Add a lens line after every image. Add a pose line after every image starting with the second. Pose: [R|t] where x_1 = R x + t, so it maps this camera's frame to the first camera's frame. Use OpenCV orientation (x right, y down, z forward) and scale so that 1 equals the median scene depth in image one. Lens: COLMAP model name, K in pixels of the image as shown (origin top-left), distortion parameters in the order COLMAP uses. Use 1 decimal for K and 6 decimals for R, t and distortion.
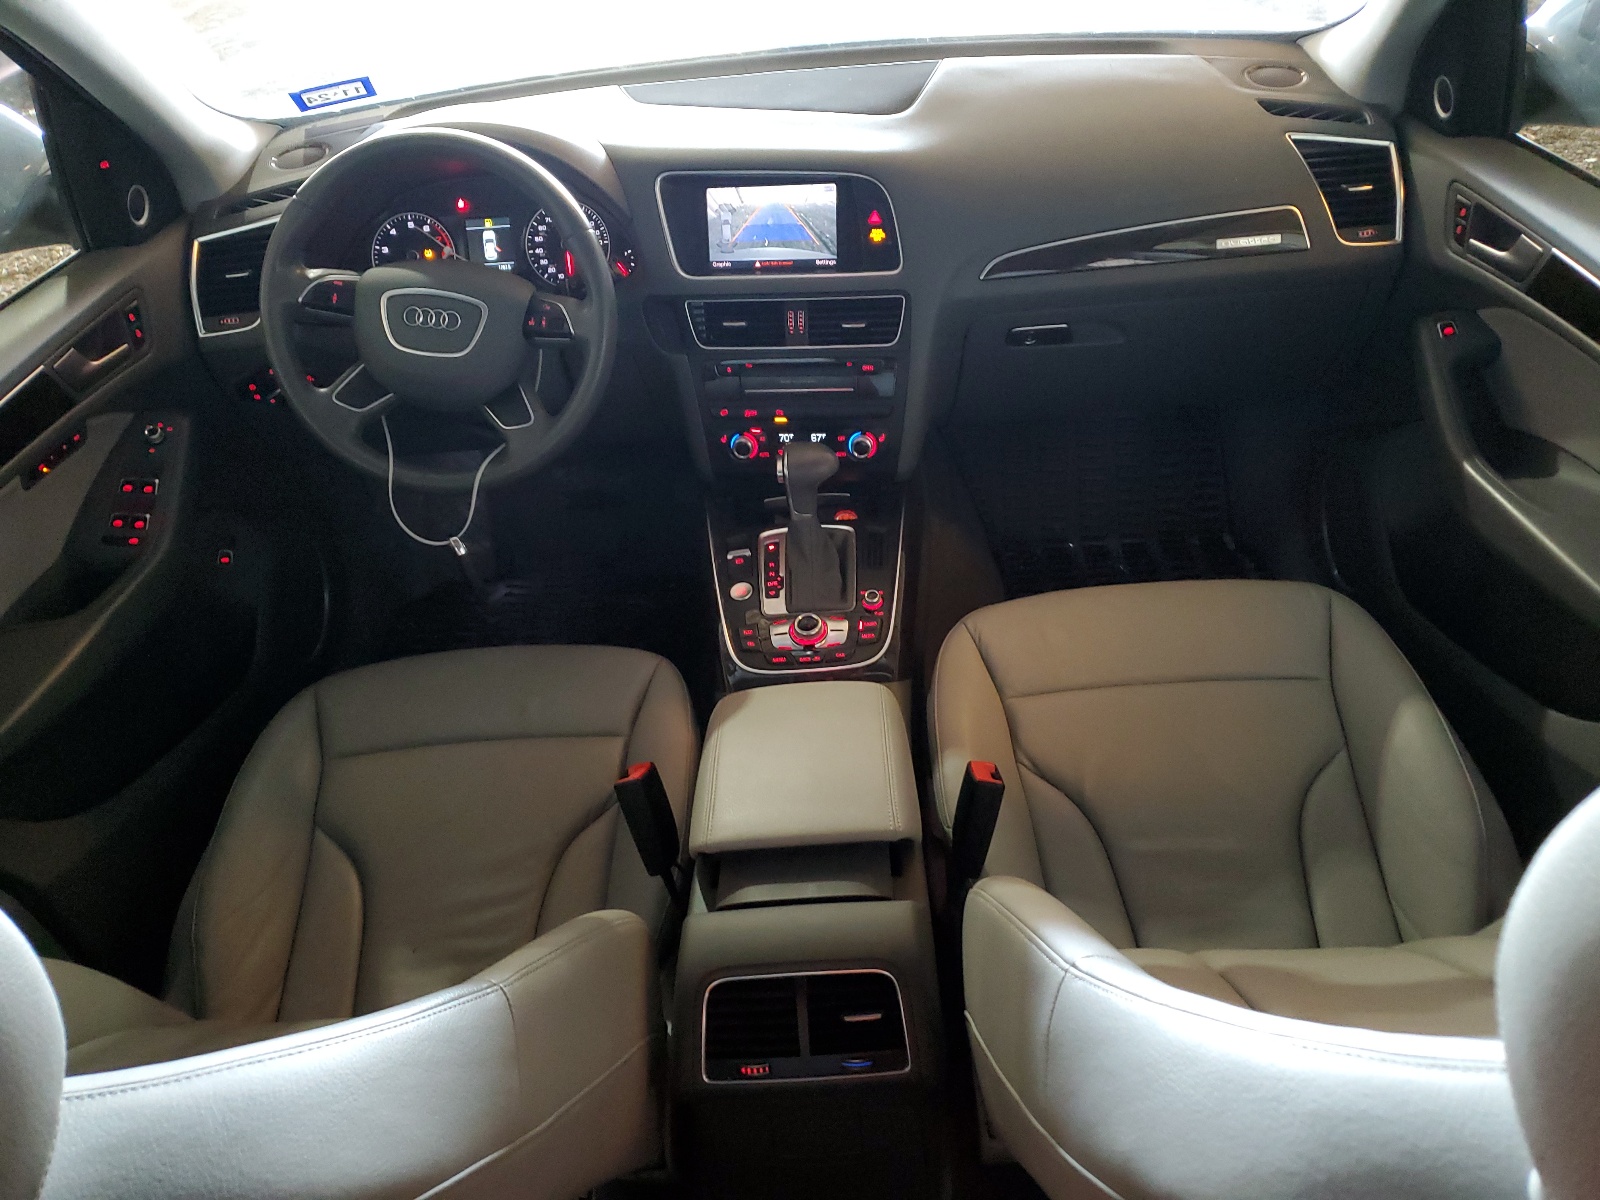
lens RADIAL K [[1206.3, 0, 800.4], [0, 1206.3, 597.2], [0, 0, 1]] dist [-0.009996, -0.002381]
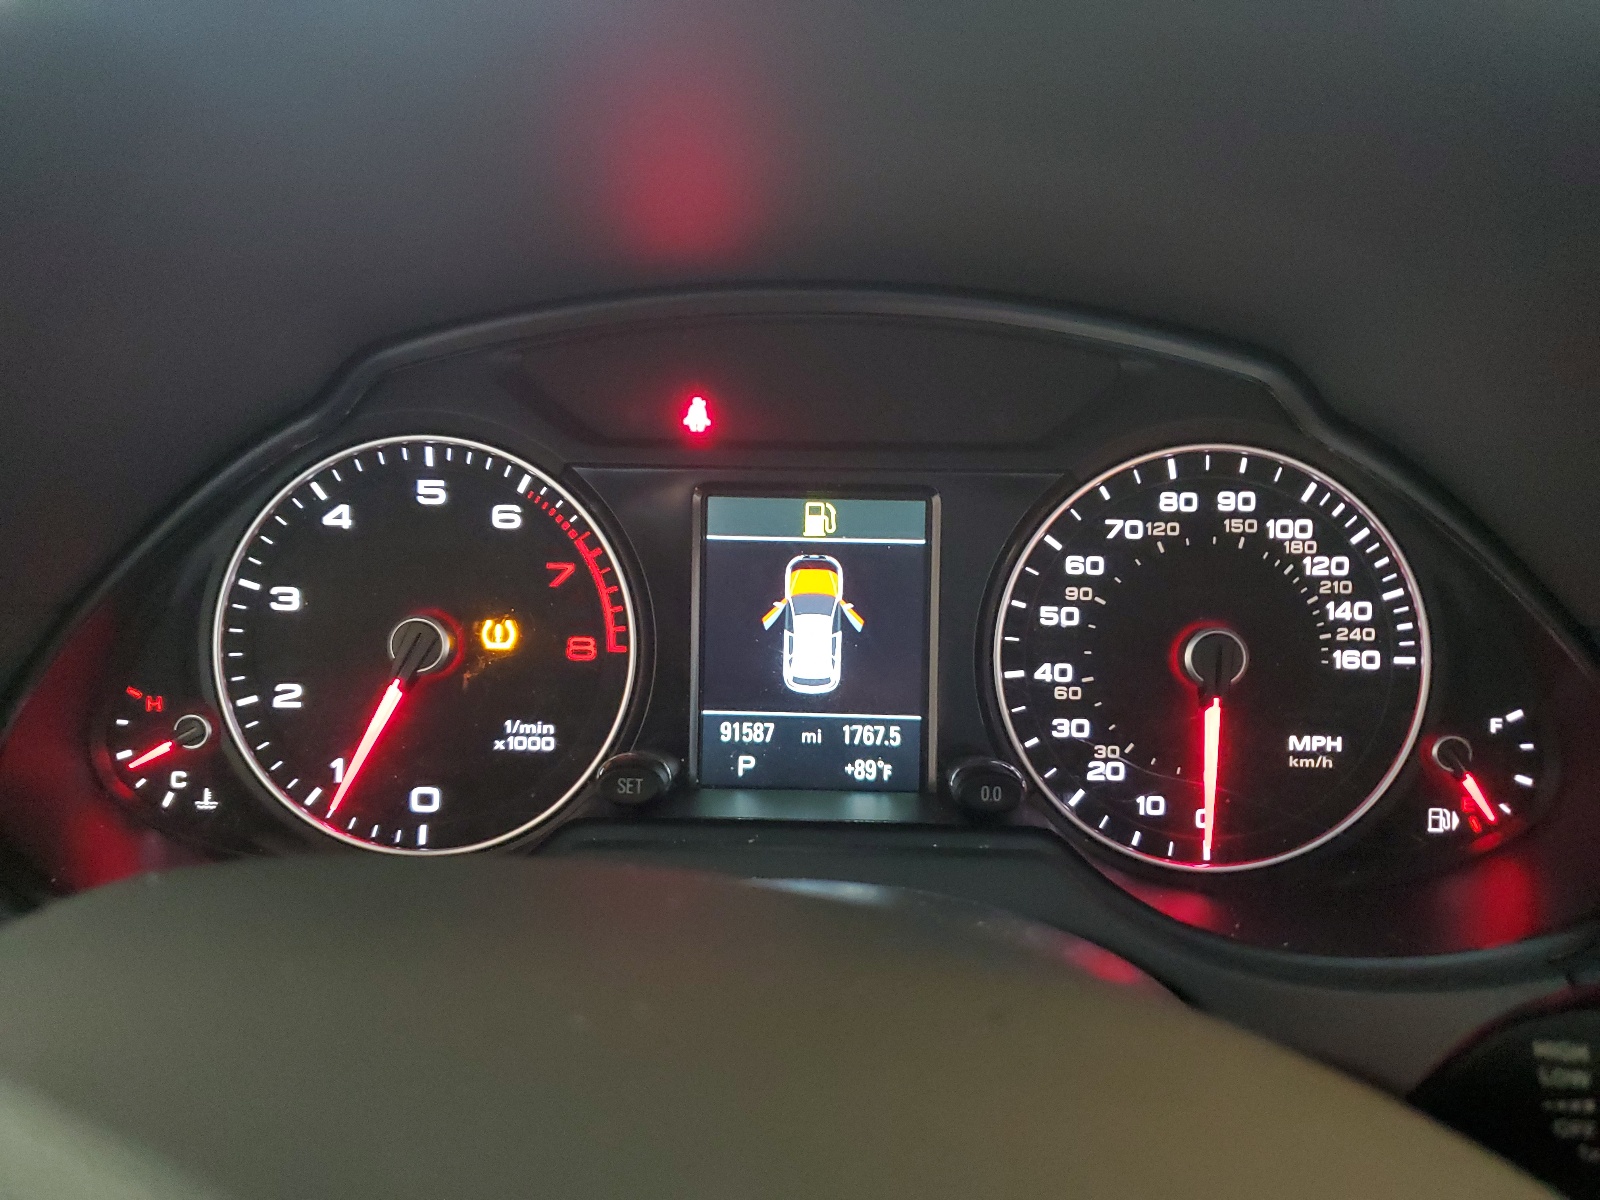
lens RADIAL K [[1206.3, 0, 801.2], [0, 1206.3, 596.8], [0, 0, 1]] dist [-0.009996, -0.002381]
pose [[0.901878, 0.055268, -0.428442, -0.171828], [-0.200404, 0.932131, -0.301612, -0.233137], [0.382694, 0.357879, 0.851744, 0.818175]]
